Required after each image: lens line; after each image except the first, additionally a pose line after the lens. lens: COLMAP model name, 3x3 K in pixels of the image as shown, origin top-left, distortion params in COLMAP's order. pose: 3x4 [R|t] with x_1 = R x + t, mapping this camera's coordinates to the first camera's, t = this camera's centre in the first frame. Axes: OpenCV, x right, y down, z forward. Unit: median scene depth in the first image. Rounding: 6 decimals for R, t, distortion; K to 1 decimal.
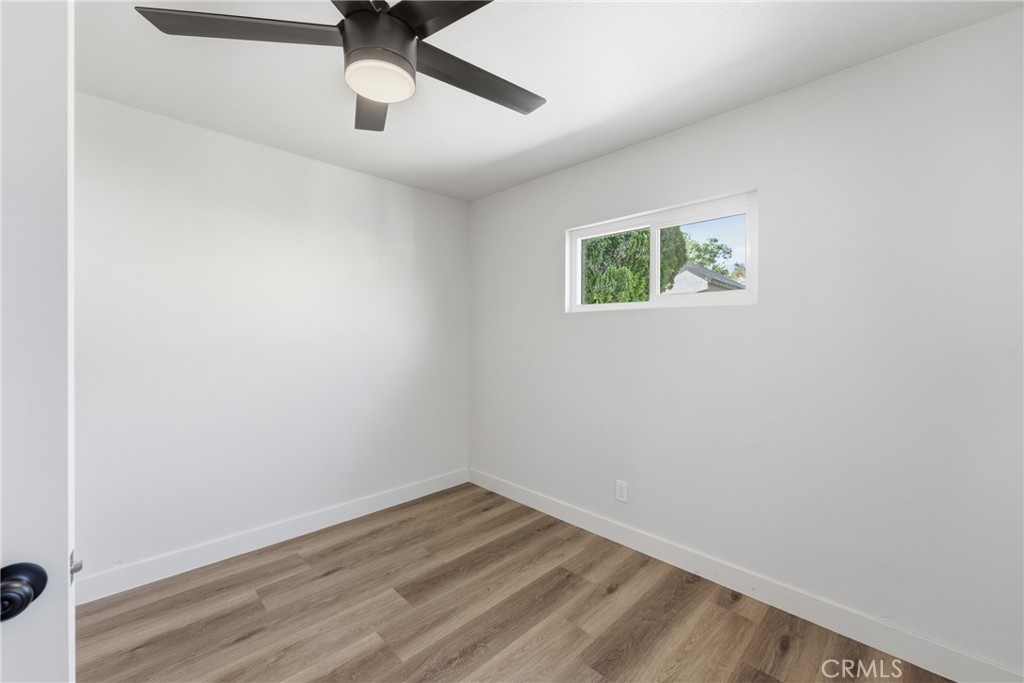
lens RADIAL K [[414.9, 0, 511.0], [0, 414.9, 332.1], [0, 0, 1]] dist [-0.000680, -0.000114]
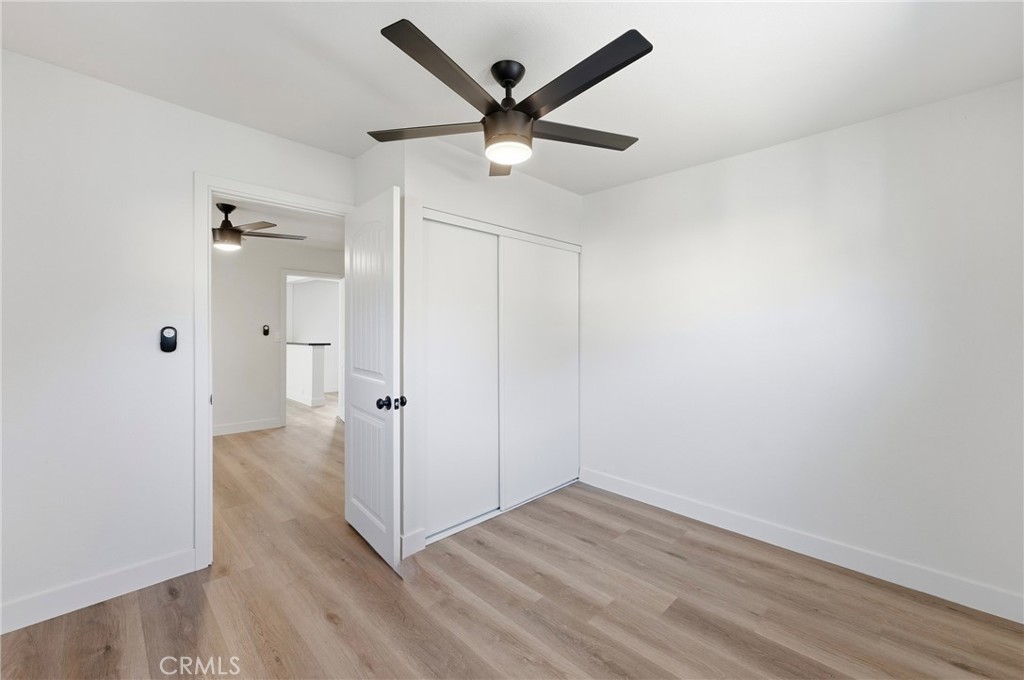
lens RADIAL K [[414.9, 0, 511.0], [0, 414.9, 330.6], [0, 0, 1]] dist [-0.000680, -0.000114]
pose [[0.011626, 0.004251, -0.999923, 0.642000], [-0.004147, 0.999983, 0.004203, -0.001261], [0.999924, 0.004098, 0.011644, 0.578683]]
